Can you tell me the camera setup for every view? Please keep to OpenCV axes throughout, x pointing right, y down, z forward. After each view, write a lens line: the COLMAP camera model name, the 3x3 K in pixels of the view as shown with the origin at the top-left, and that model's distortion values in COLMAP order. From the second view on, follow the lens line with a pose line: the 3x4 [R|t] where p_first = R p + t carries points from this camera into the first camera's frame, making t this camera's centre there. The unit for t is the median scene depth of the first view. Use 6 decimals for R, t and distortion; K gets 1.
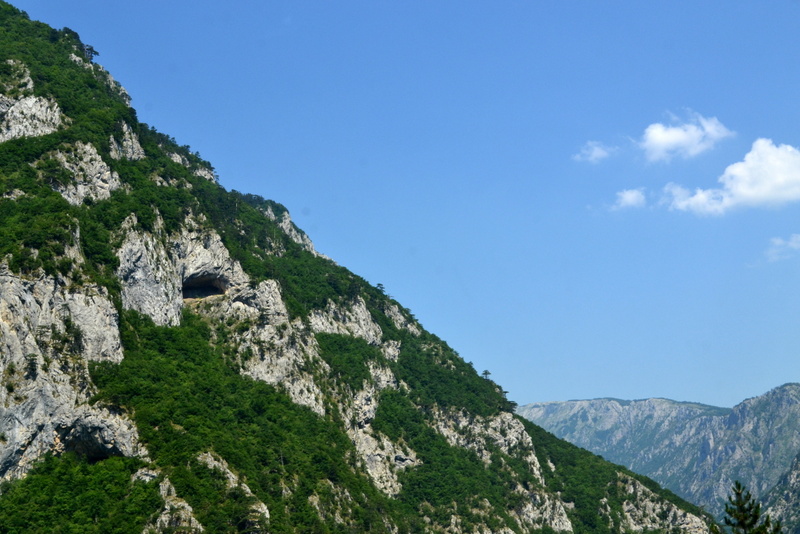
lens RADIAL K [[1083.2, 0, 400.0], [0, 1083.2, 267.0], [0, 0, 1]] dist [-0.031969, -0.028590]
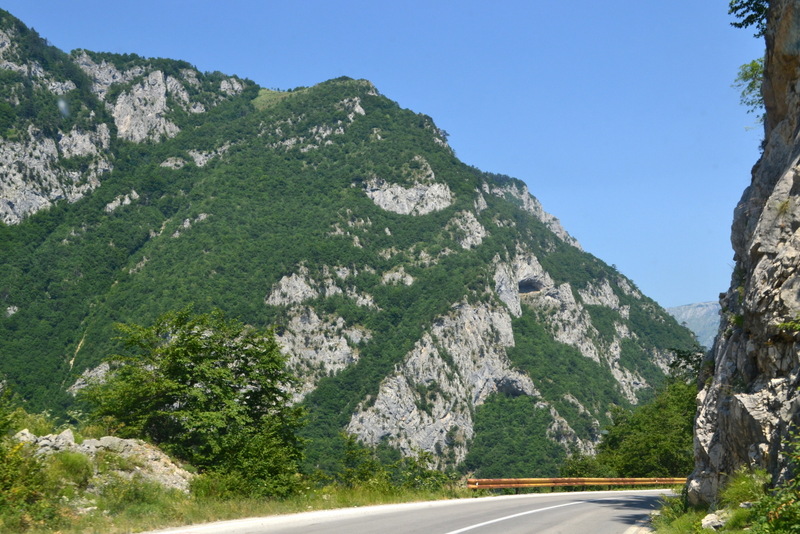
lens RADIAL K [[921.3, 0, 400.0], [0, 921.3, 267.0], [0, 0, 1]] dist [-0.019850, -0.009976]
pose [[0.981985, 0.009202, -0.188735, -0.104189], [0.008582, 0.995611, 0.093194, -0.156898], [0.188764, -0.093135, 0.977596, -0.506358]]
